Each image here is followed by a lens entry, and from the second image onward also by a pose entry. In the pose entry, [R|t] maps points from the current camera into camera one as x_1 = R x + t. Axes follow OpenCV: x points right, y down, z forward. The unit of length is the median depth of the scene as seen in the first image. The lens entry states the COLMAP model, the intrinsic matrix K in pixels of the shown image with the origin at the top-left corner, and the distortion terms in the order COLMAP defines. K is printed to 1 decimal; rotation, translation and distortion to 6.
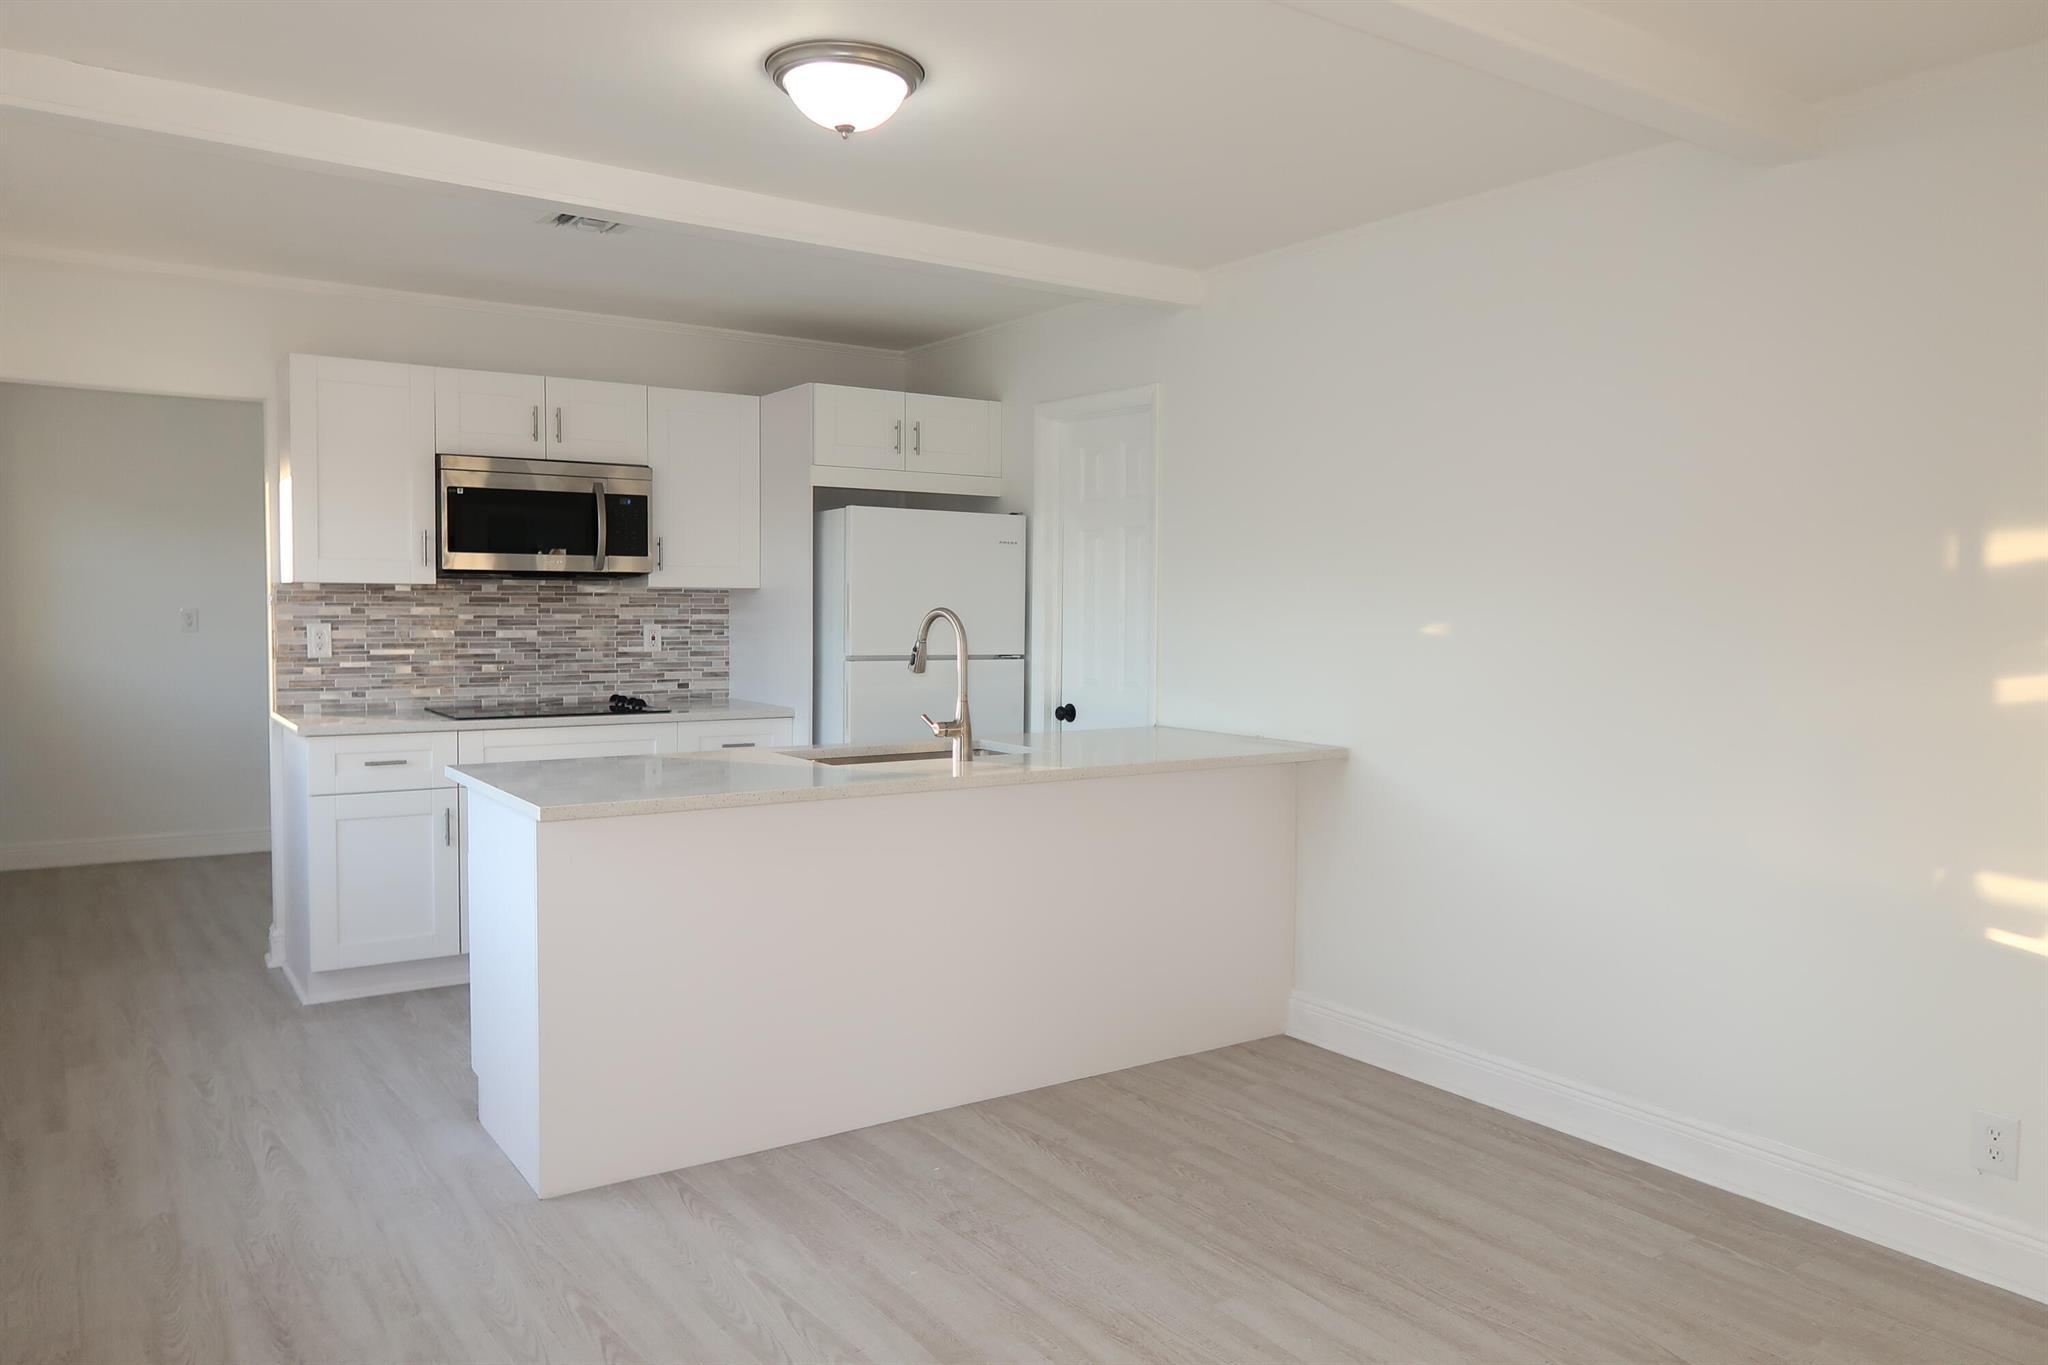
lens RADIAL K [[1412.8, 0, 1041.0], [0, 1412.8, 677.9], [0, 0, 1]] dist [-0.019607, 0.008333]
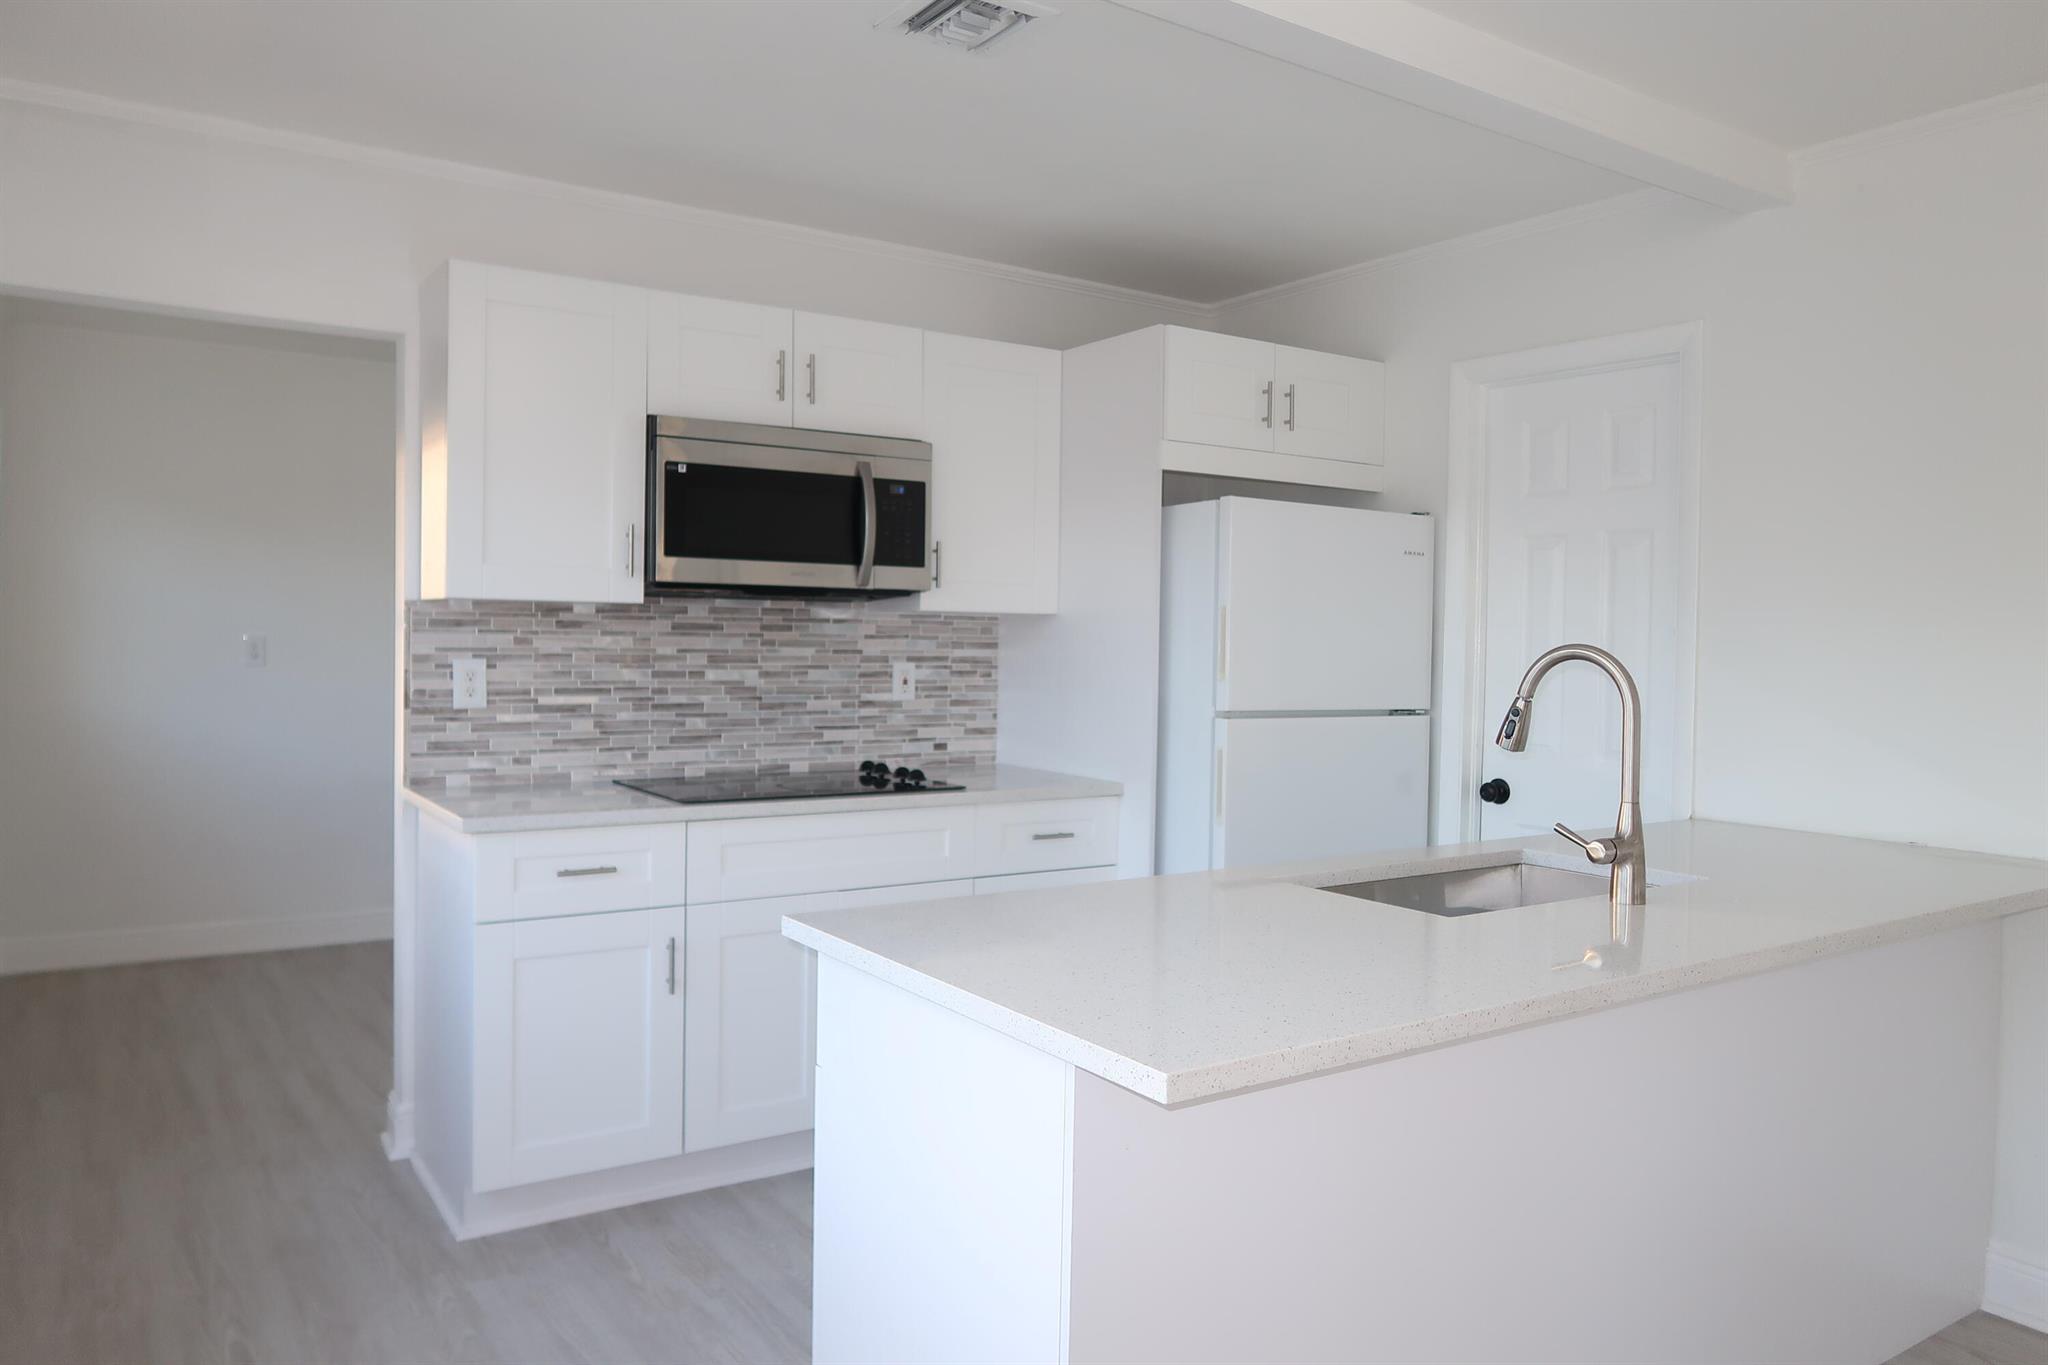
lens RADIAL K [[1412.8, 0, 1034.4], [0, 1412.8, 678.8], [0, 0, 1]] dist [-0.019607, 0.008333]
pose [[0.999889, 0.008009, -0.012590, -0.224367], [-0.008308, 0.999681, -0.023864, -0.014499], [0.012395, 0.023966, 0.999636, 0.306602]]
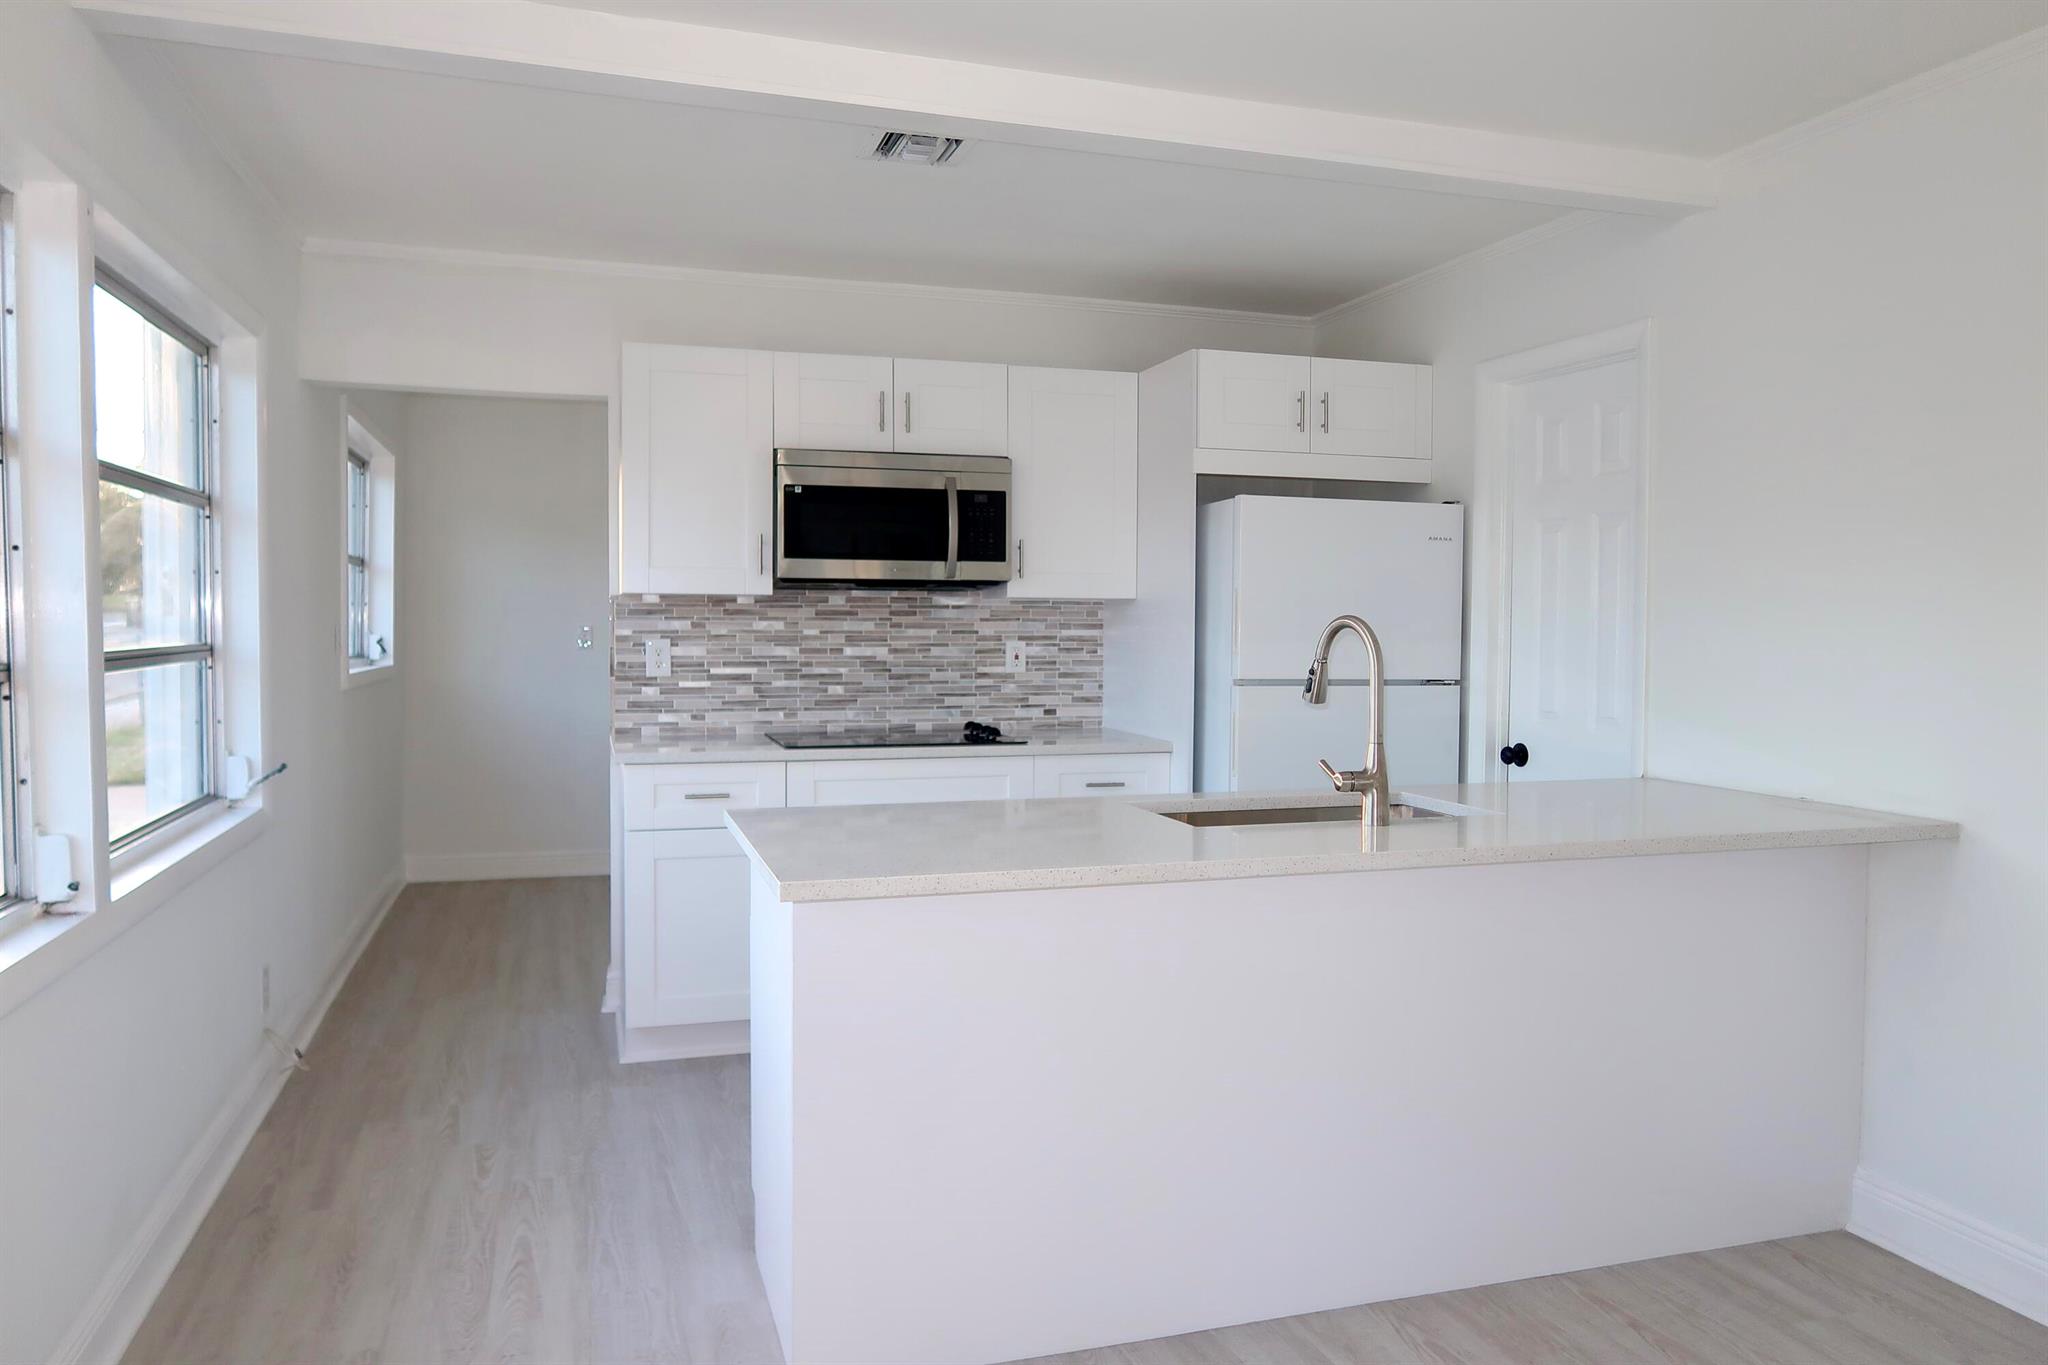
lens RADIAL K [[1412.8, 0, 1046.3], [0, 1412.8, 685.1], [0, 0, 1]] dist [-0.019607, 0.008333]
pose [[0.957678, 0.009704, -0.287679, -0.007096], [-0.012924, 0.999873, -0.009296, -0.003506], [0.287552, 0.012621, 0.957682, 0.192236]]
